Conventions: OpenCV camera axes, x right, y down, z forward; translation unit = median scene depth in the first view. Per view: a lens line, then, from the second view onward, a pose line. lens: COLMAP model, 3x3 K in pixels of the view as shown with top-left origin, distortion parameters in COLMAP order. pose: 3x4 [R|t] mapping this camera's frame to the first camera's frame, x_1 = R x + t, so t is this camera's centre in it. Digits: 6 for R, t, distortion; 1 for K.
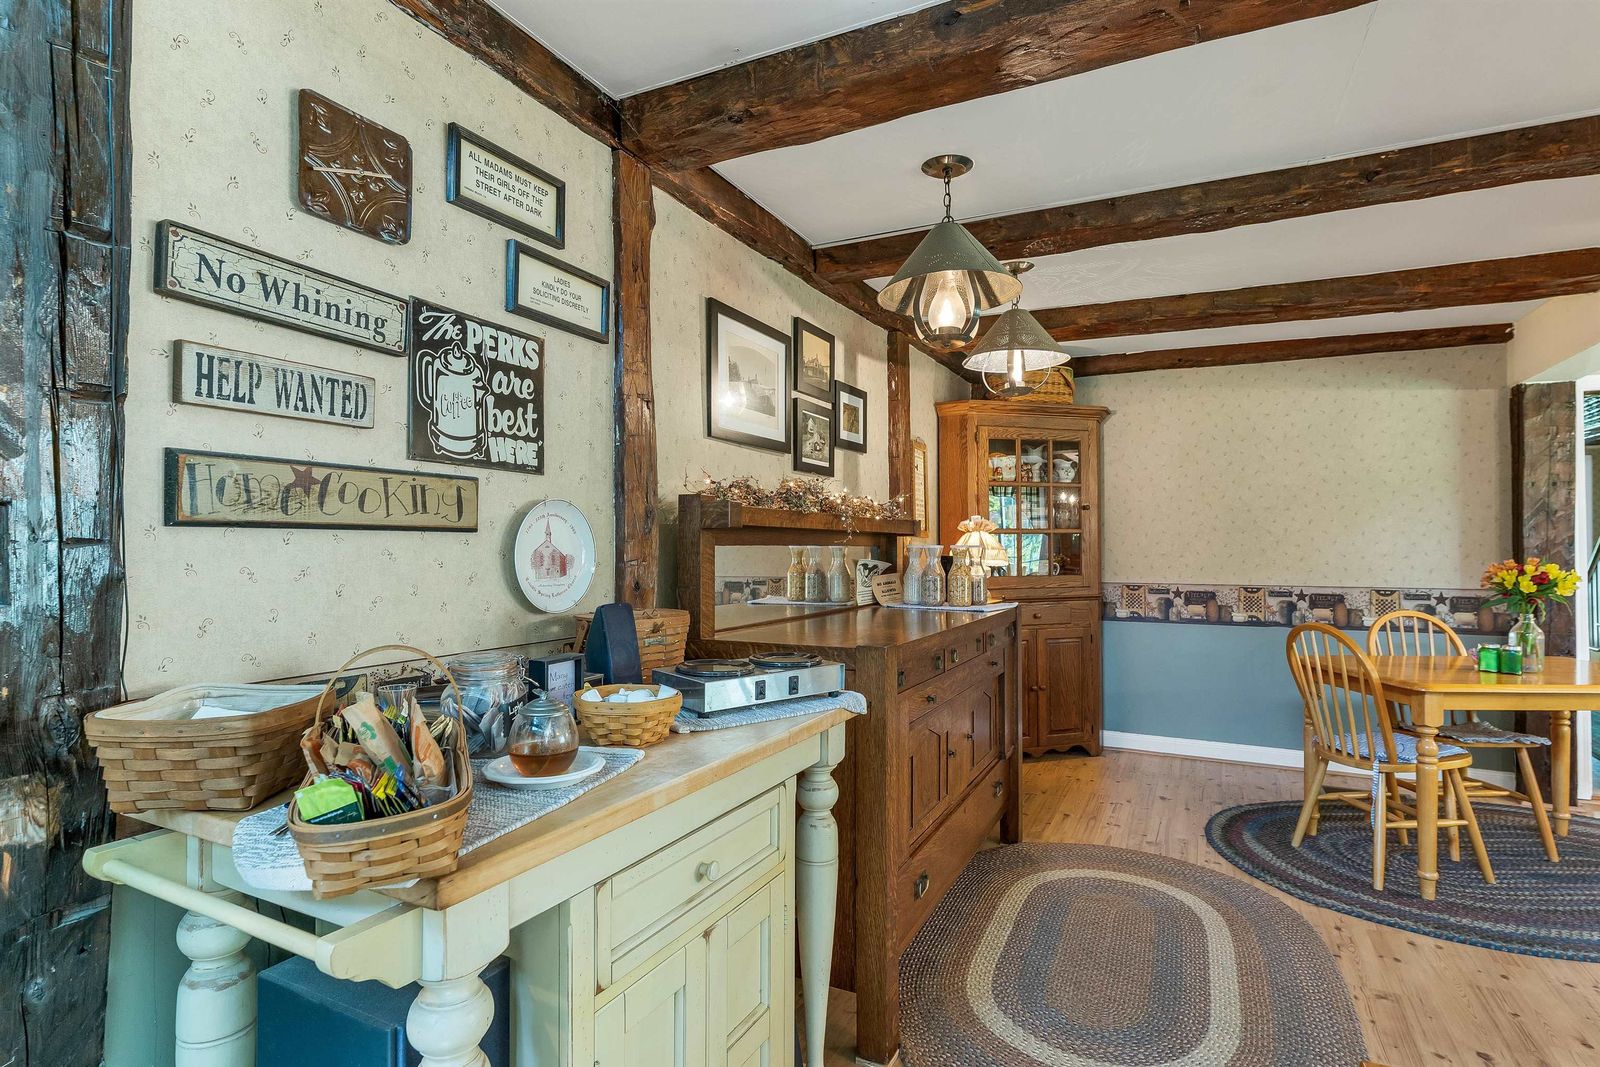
lens RADIAL K [[810.5, 0, 800.0], [0, 810.5, 533.5], [0, 0, 1]] dist [0.001739, 0.001343]
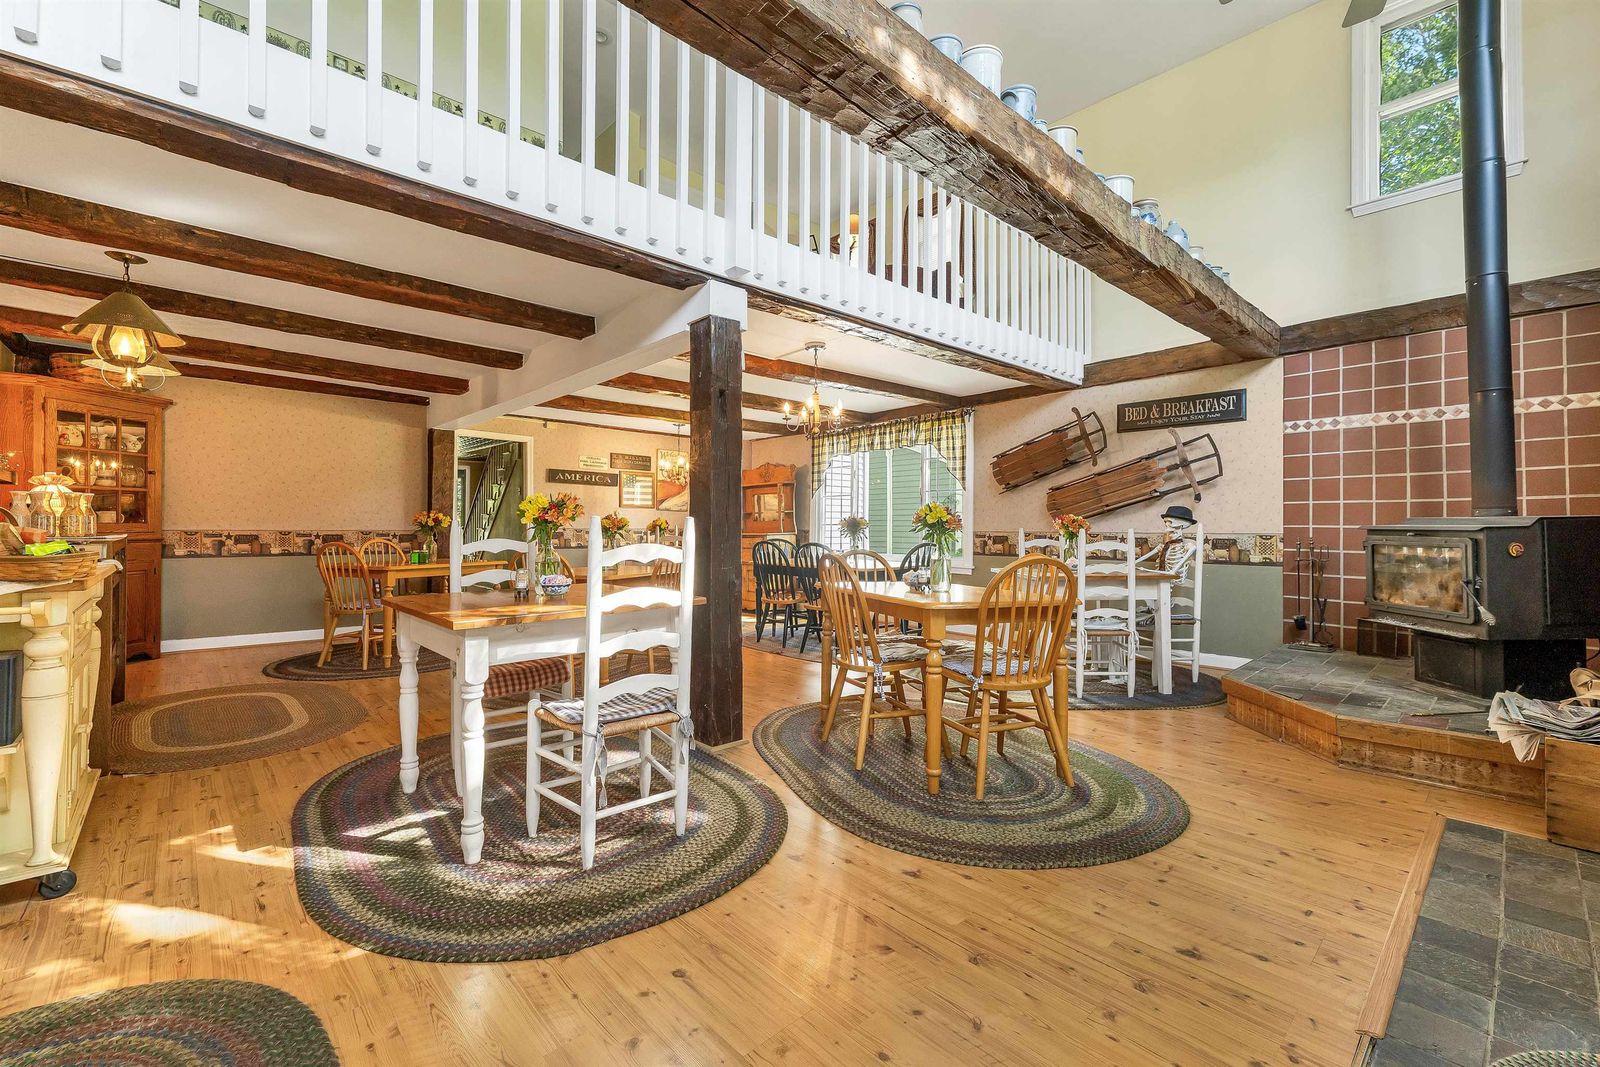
lens RADIAL K [[674.1, 0, 800.0], [0, 674.1, 533.5], [0, 0, 1]] dist [0.000653, 0.000080]
pose [[0.348933, -0.006581, 0.937125, -0.323587], [-0.023784, 0.999591, 0.015875, 0.026177], [-0.936846, -0.027828, 0.348634, -0.396206]]
